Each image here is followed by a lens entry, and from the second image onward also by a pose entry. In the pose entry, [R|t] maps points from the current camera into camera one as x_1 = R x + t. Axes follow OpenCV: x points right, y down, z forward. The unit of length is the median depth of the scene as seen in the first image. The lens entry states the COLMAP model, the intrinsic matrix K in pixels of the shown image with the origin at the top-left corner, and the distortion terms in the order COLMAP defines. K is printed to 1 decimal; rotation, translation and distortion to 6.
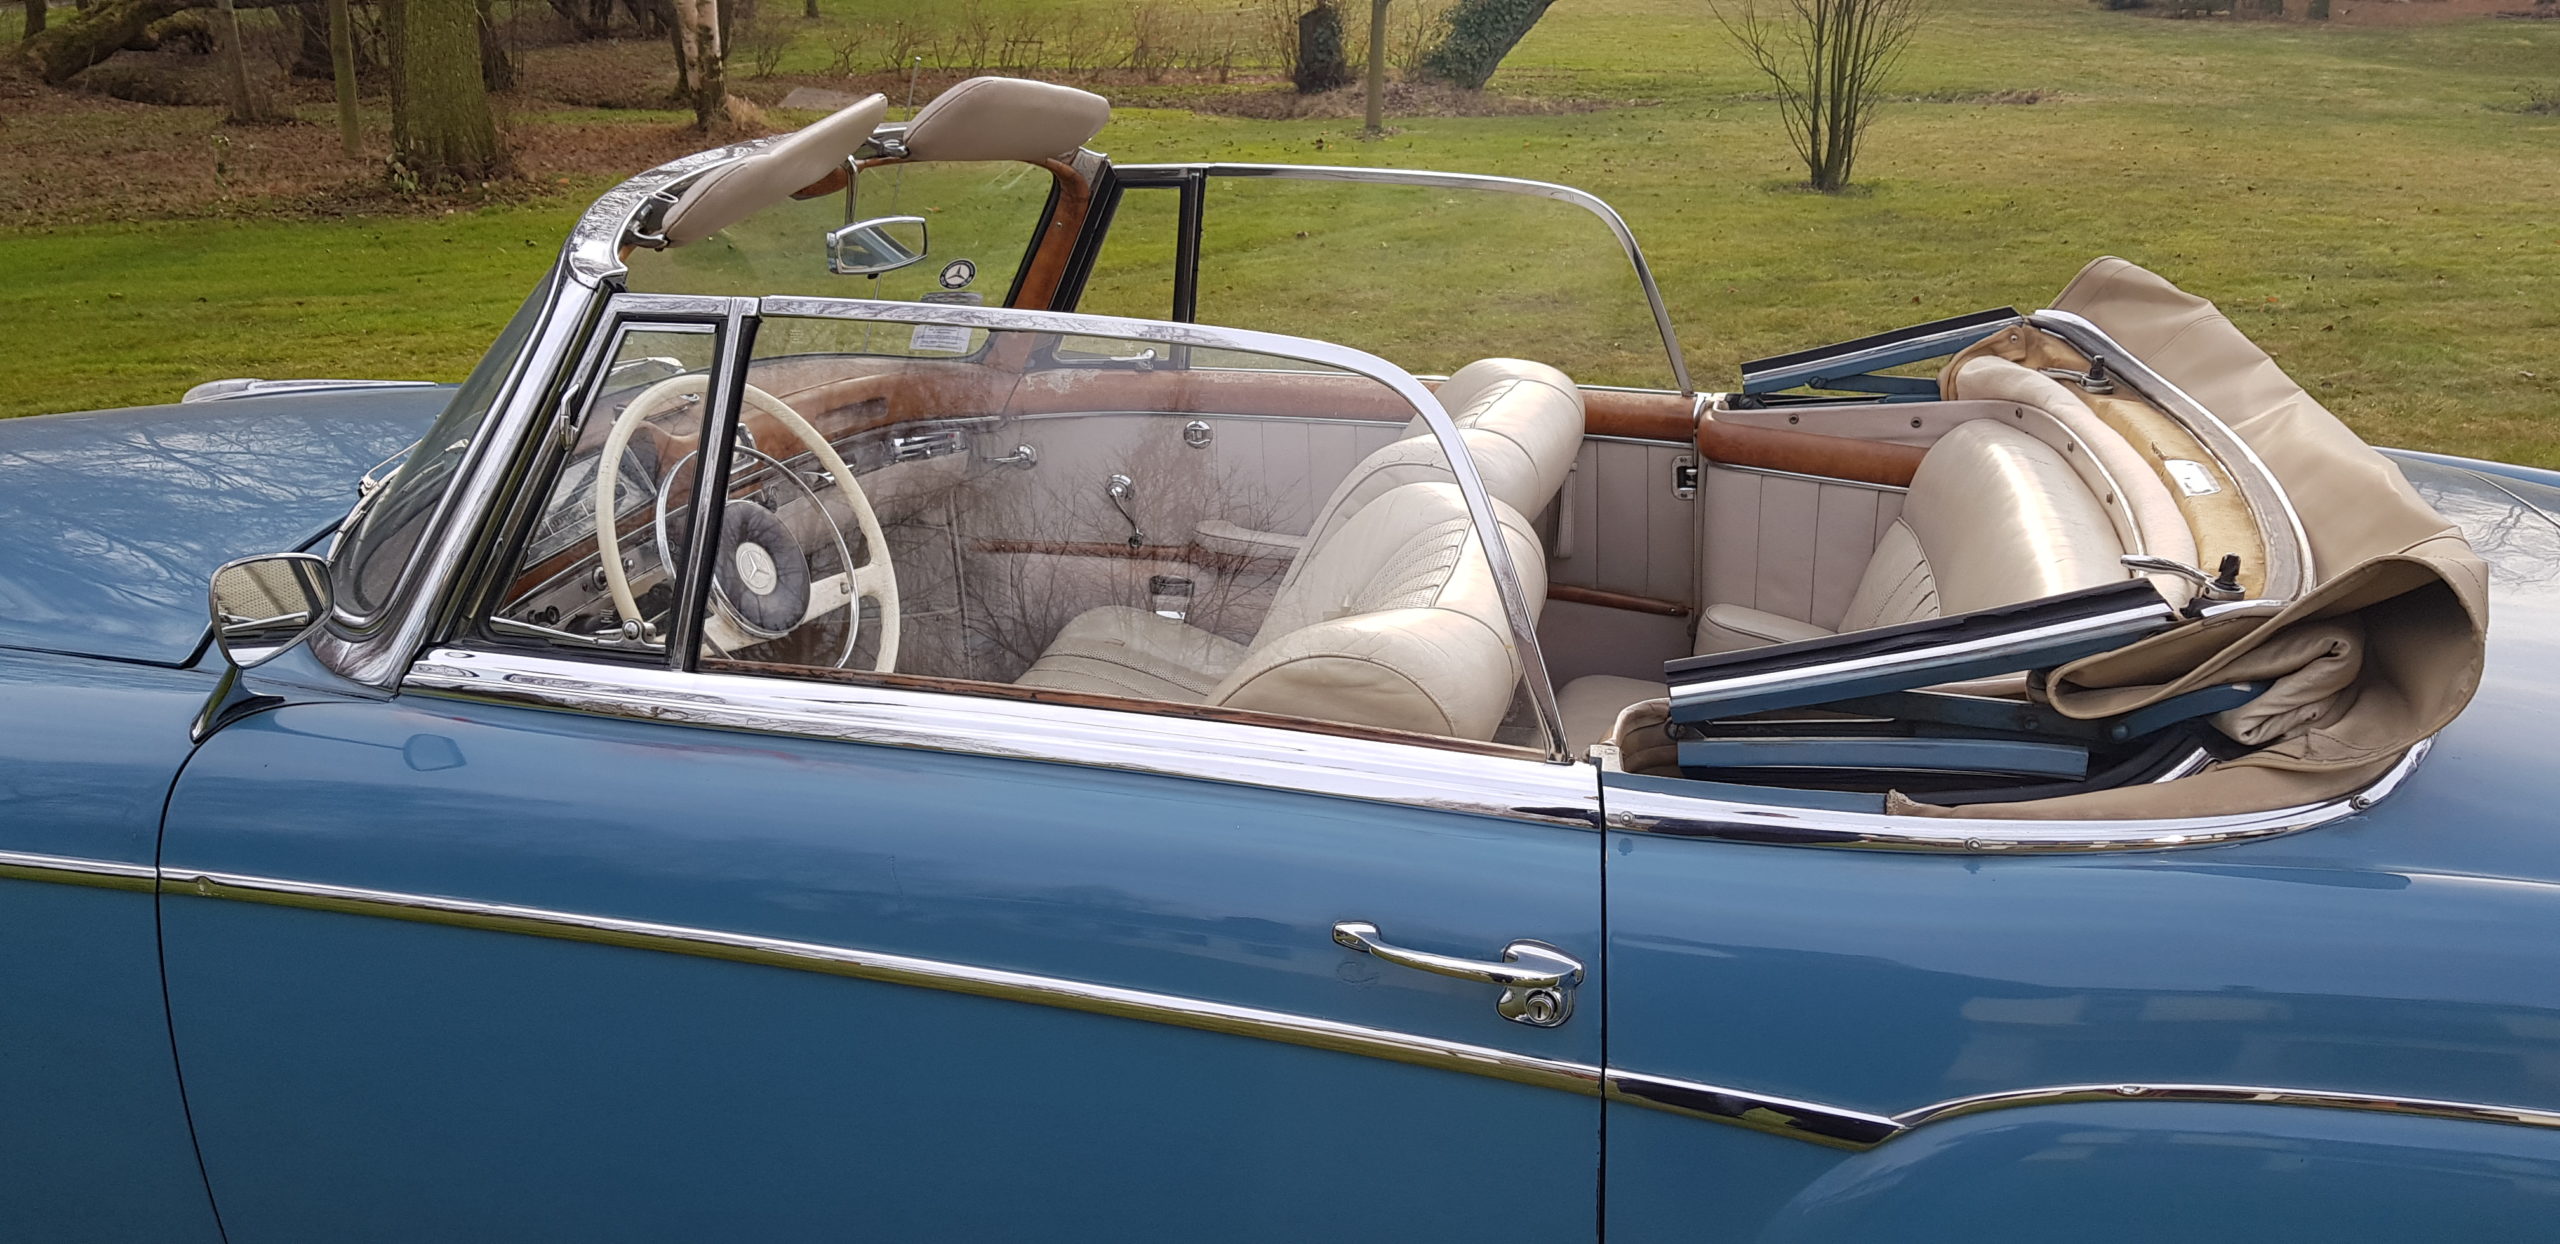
lens RADIAL K [[1964.9, 0, 1276.0], [0, 1964.9, 644.4], [0, 0, 1]] dist [0.059508, -0.109943]
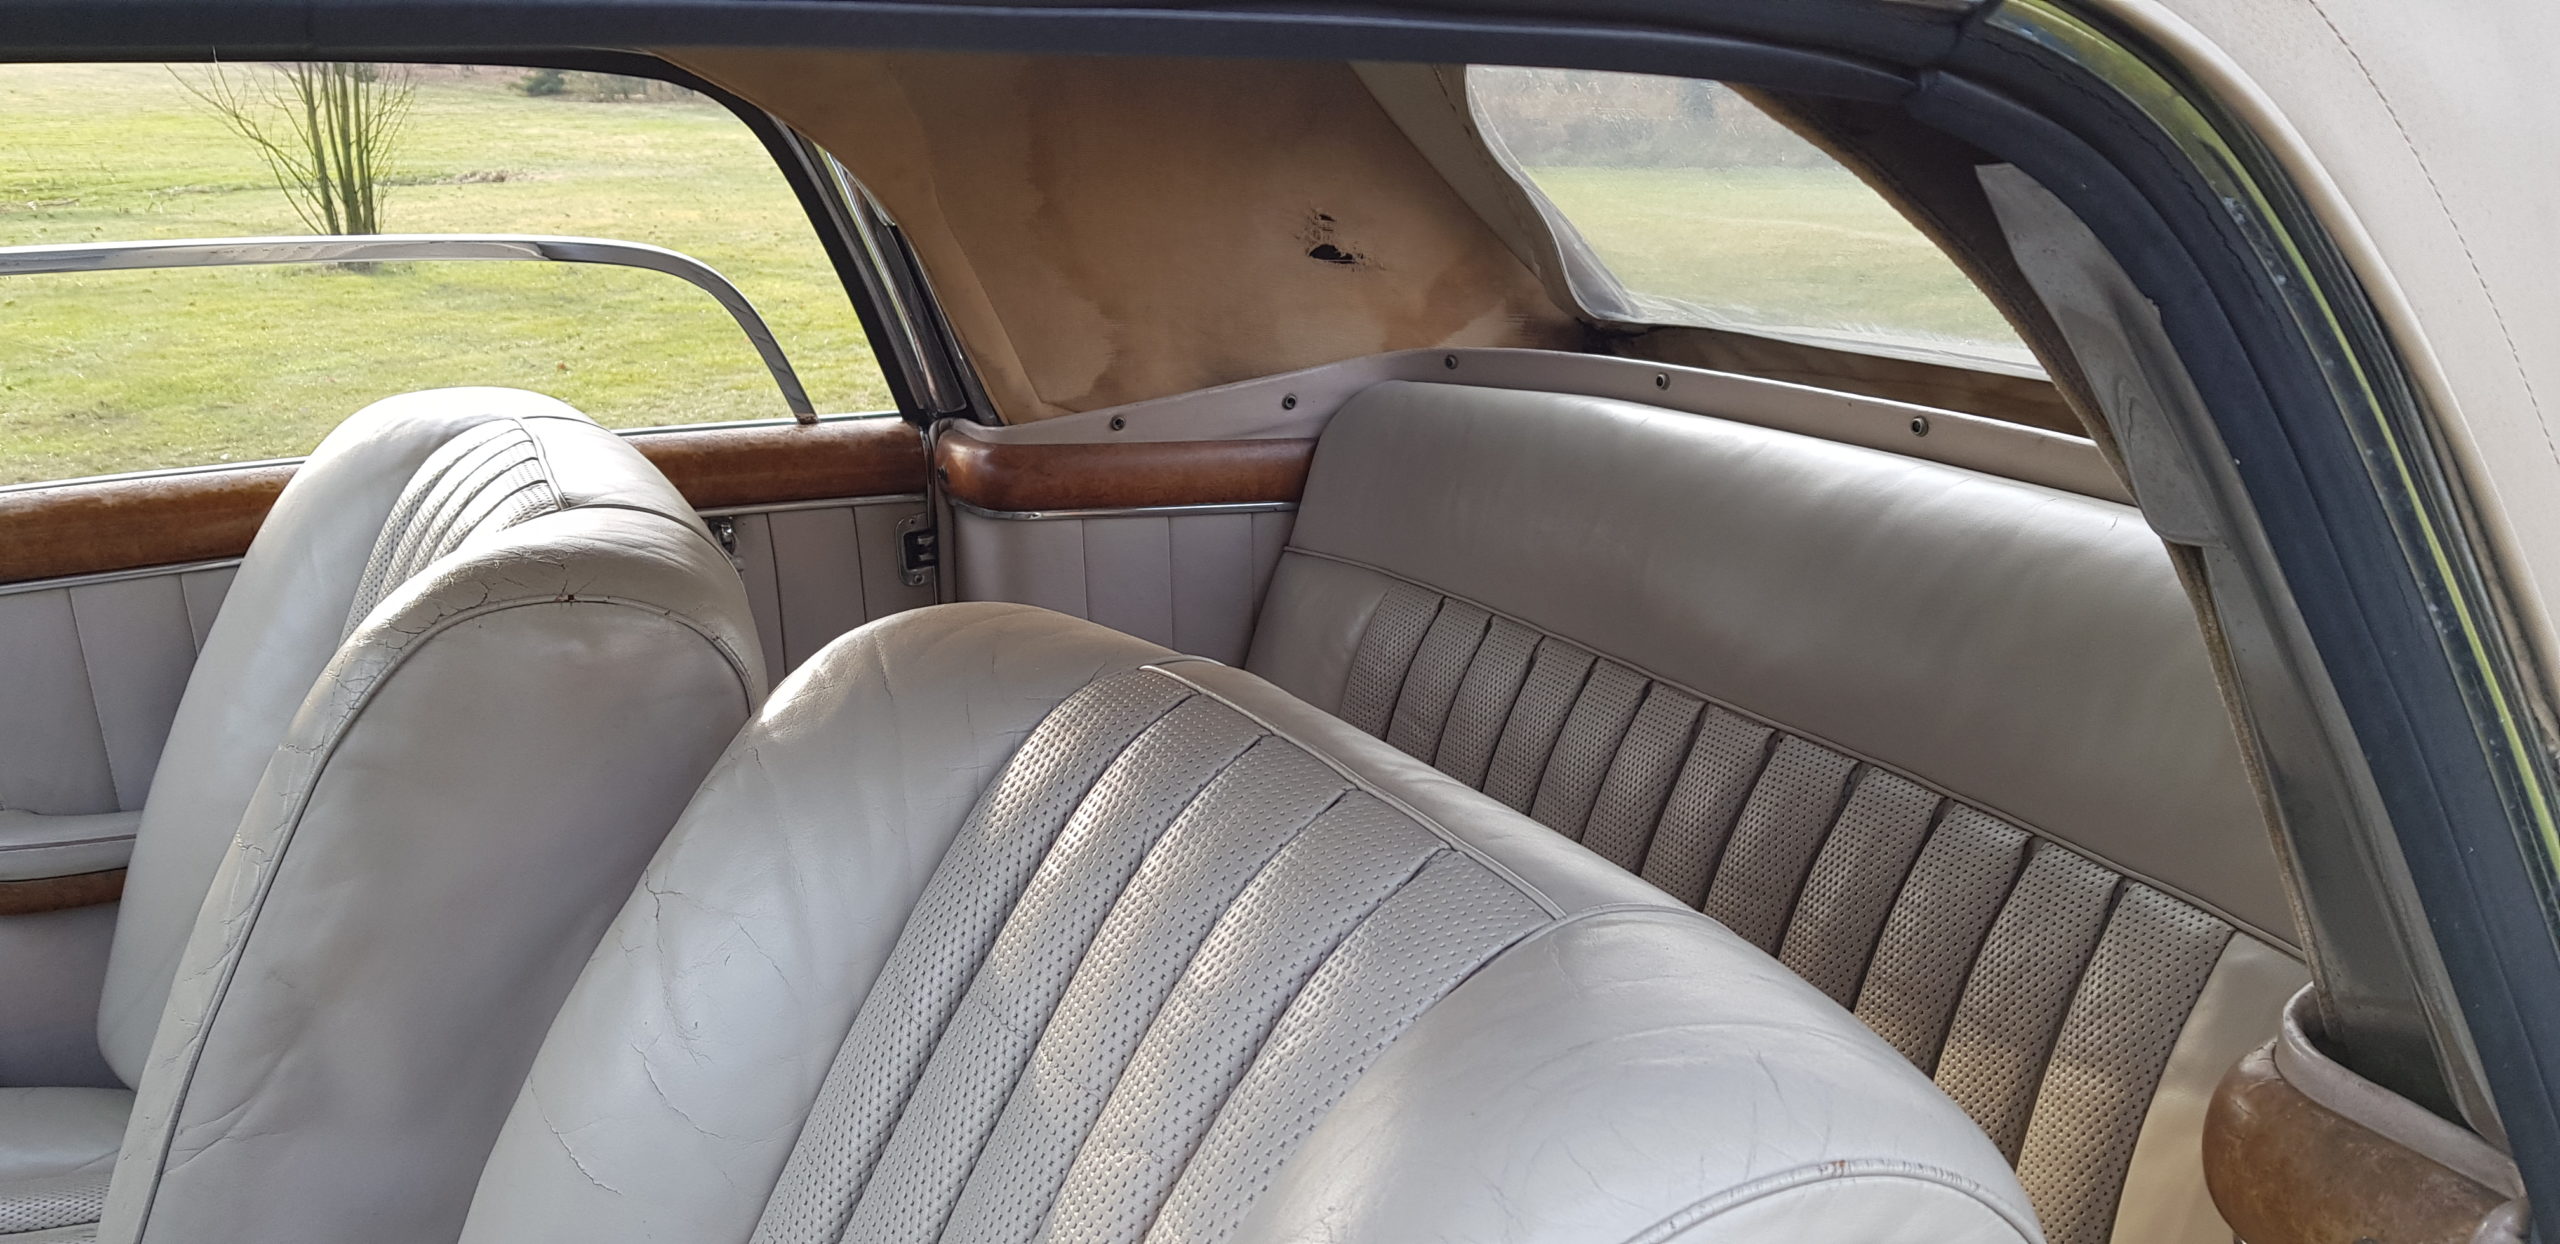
lens RADIAL K [[1987.0, 0, 1290.8], [0, 1987.0, 627.4], [0, 0, 1]] dist [0.069173, -0.095494]
pose [[0.748189, -0.193253, 0.634718, -0.099814], [0.224494, 0.973953, 0.031913, -0.055313], [-0.624352, 0.118614, 0.772085, 0.457387]]
